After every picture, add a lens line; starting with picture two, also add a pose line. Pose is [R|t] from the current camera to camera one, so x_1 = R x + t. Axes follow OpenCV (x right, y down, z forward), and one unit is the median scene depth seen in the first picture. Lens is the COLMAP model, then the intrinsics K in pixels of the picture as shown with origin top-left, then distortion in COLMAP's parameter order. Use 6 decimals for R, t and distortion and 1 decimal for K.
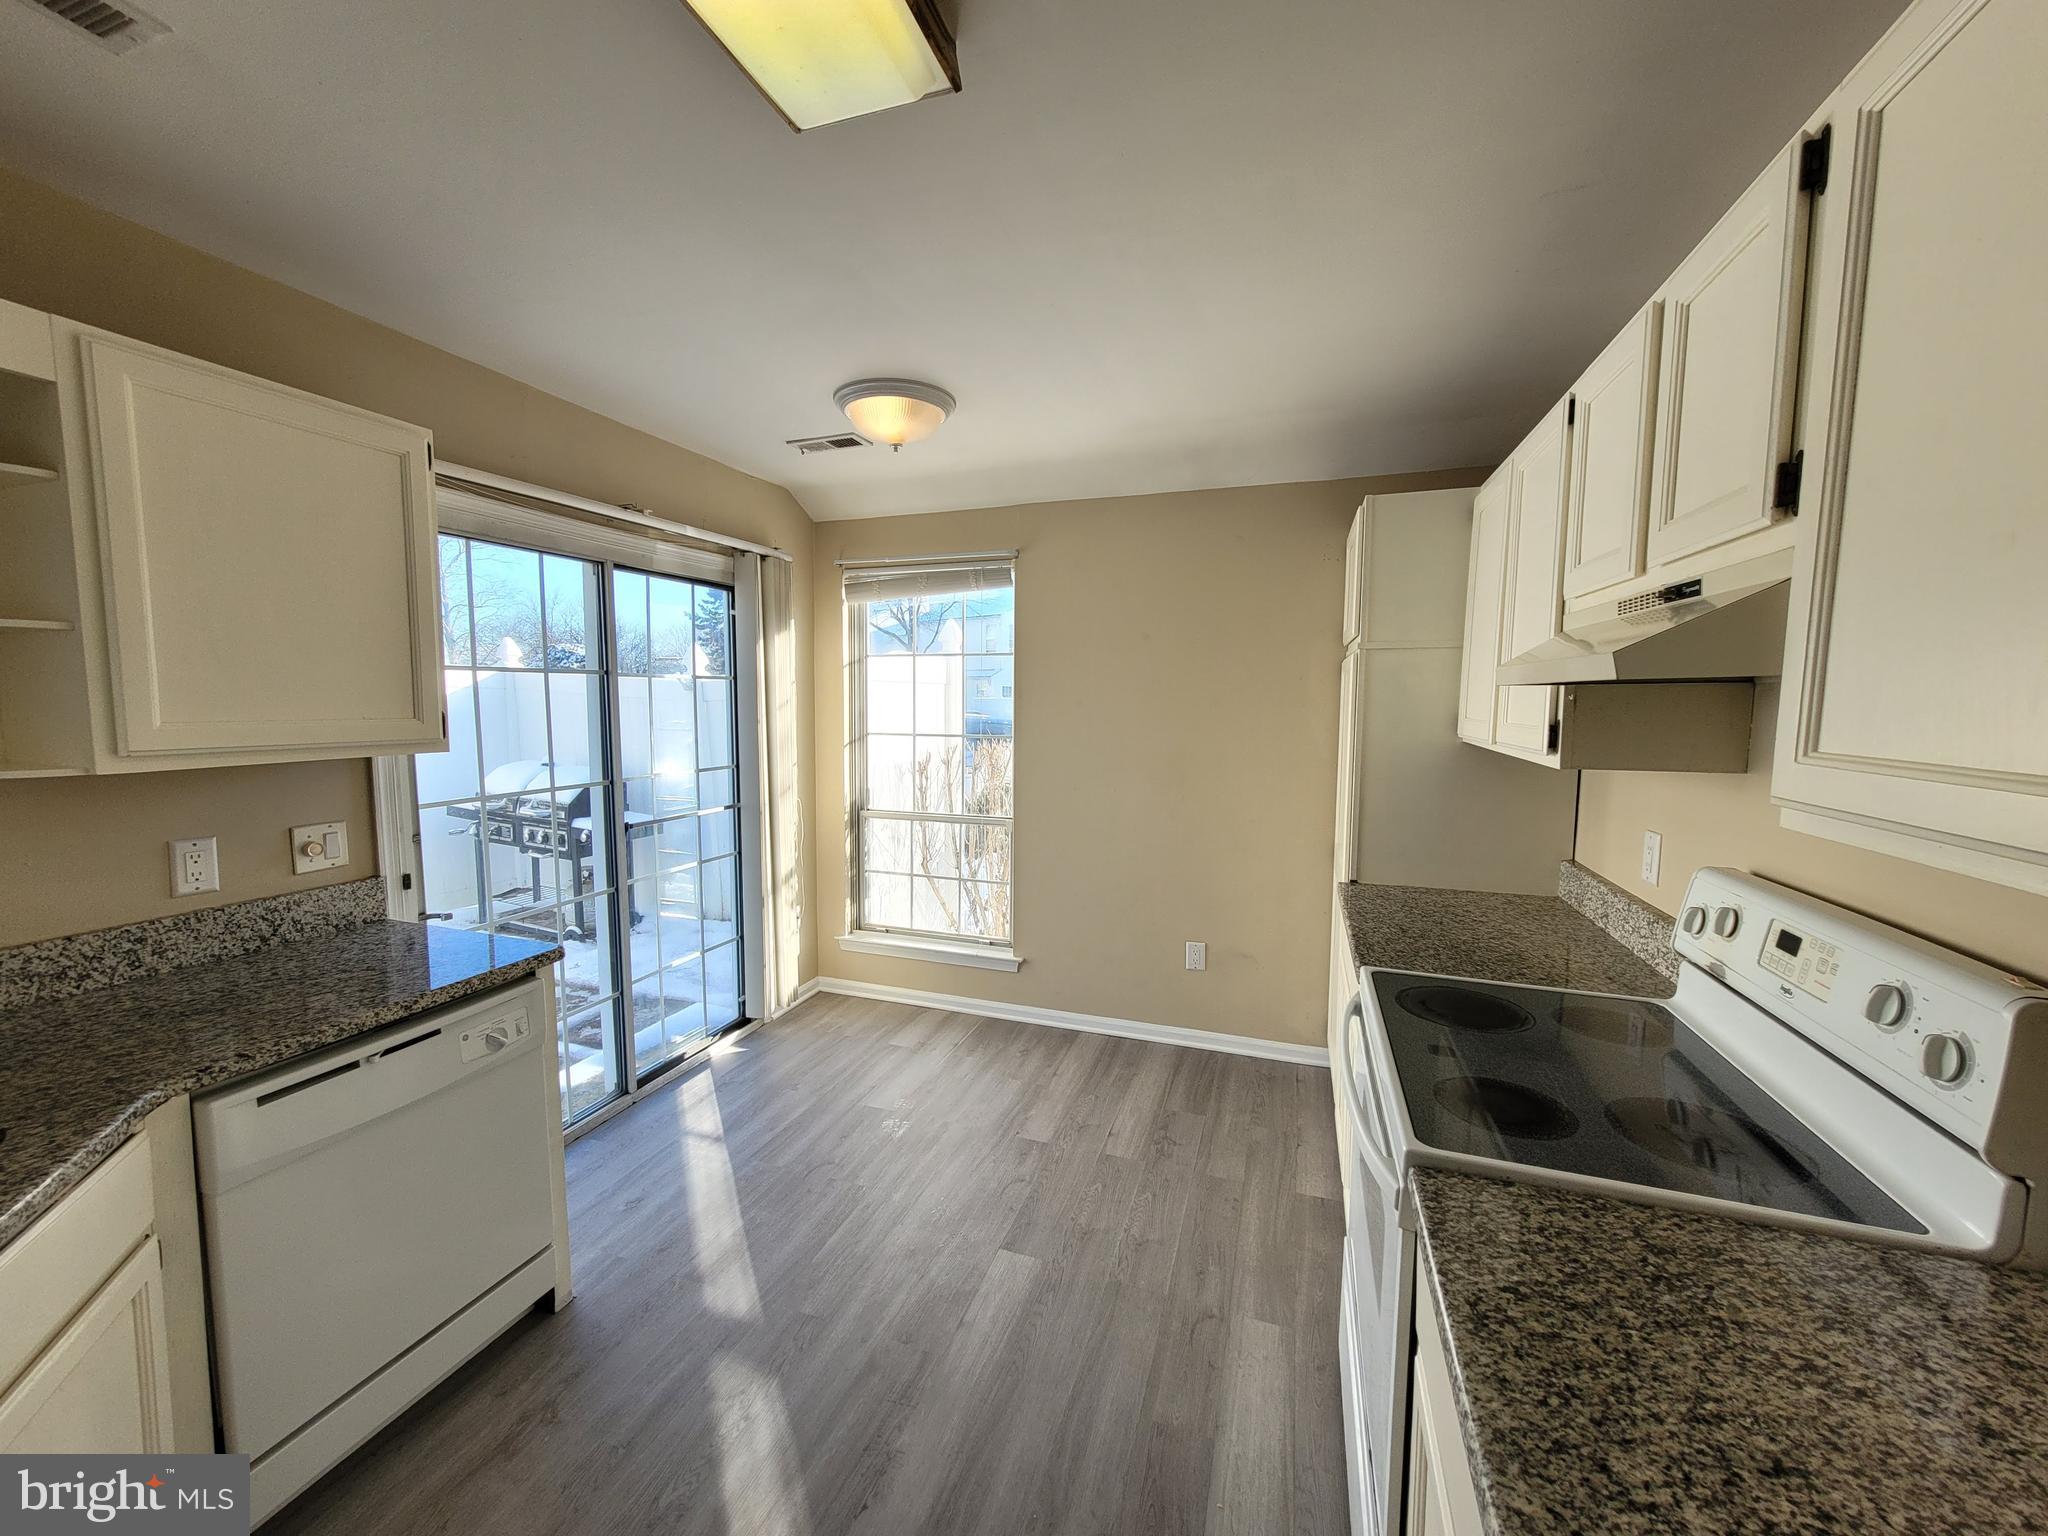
lens RADIAL K [[803.6, 0, 1016.3], [0, 803.6, 767.7], [0, 0, 1]] dist [0.003289, 0.000067]
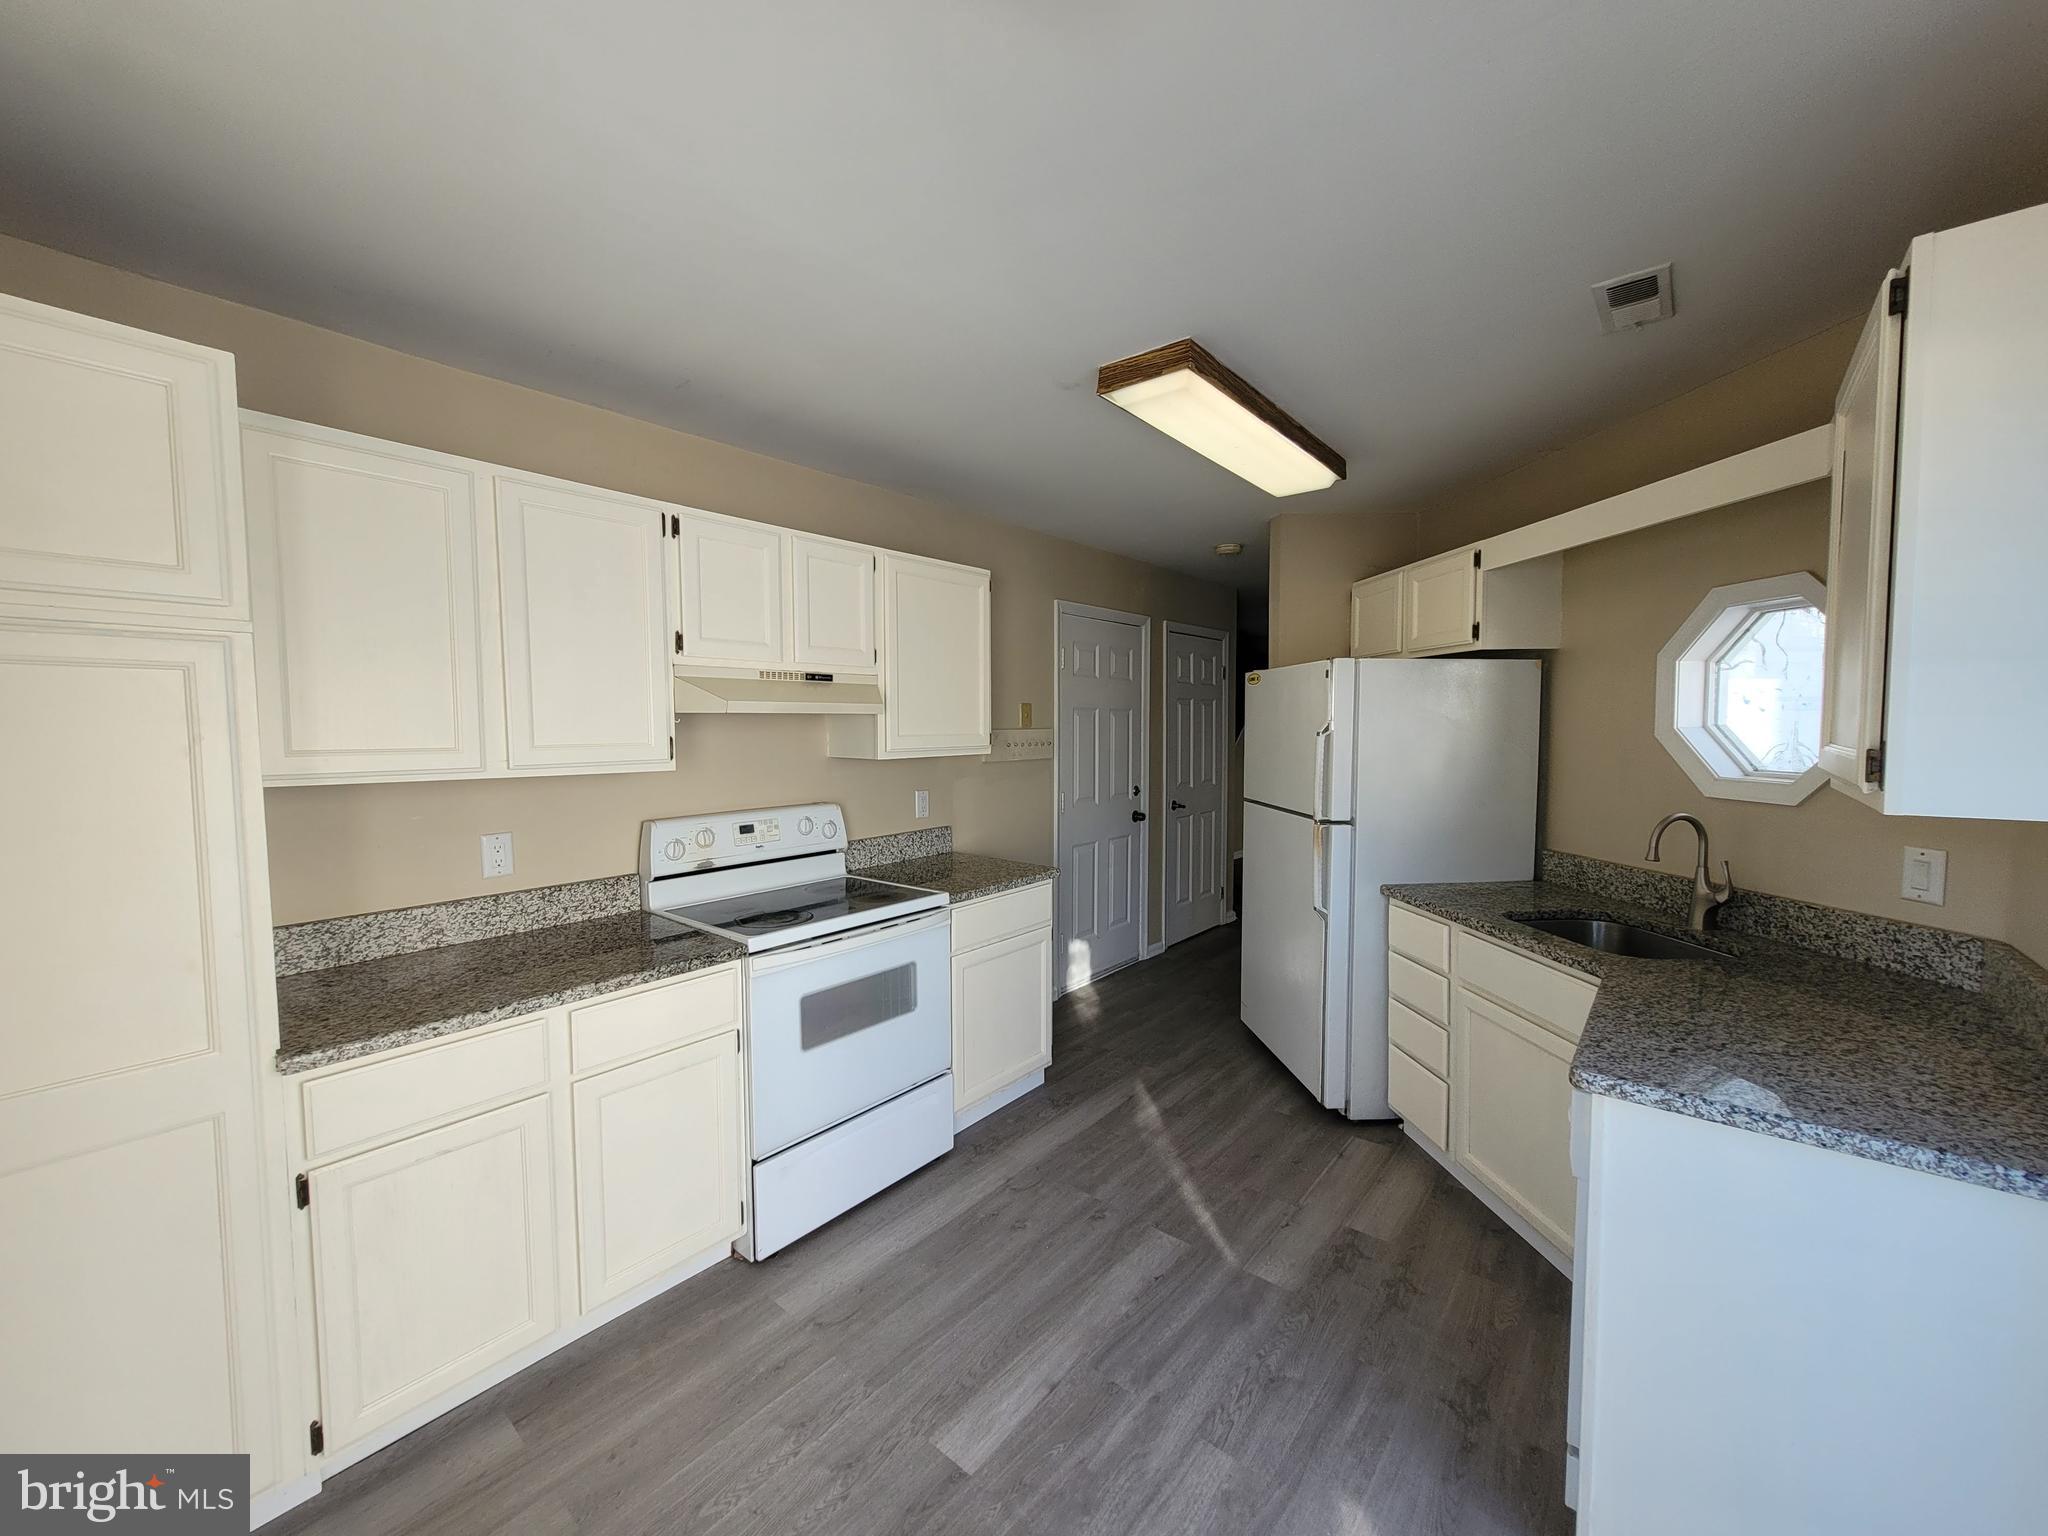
lens RADIAL K [[803.6, 0, 1024.9], [0, 803.6, 768.8], [0, 0, 1]] dist [0.003289, 0.000067]
pose [[-0.939731, -0.018315, 0.341424, -0.398692], [0.030759, 0.989987, 0.137767, -0.175145], [-0.340528, 0.139966, -0.929758, 2.060136]]
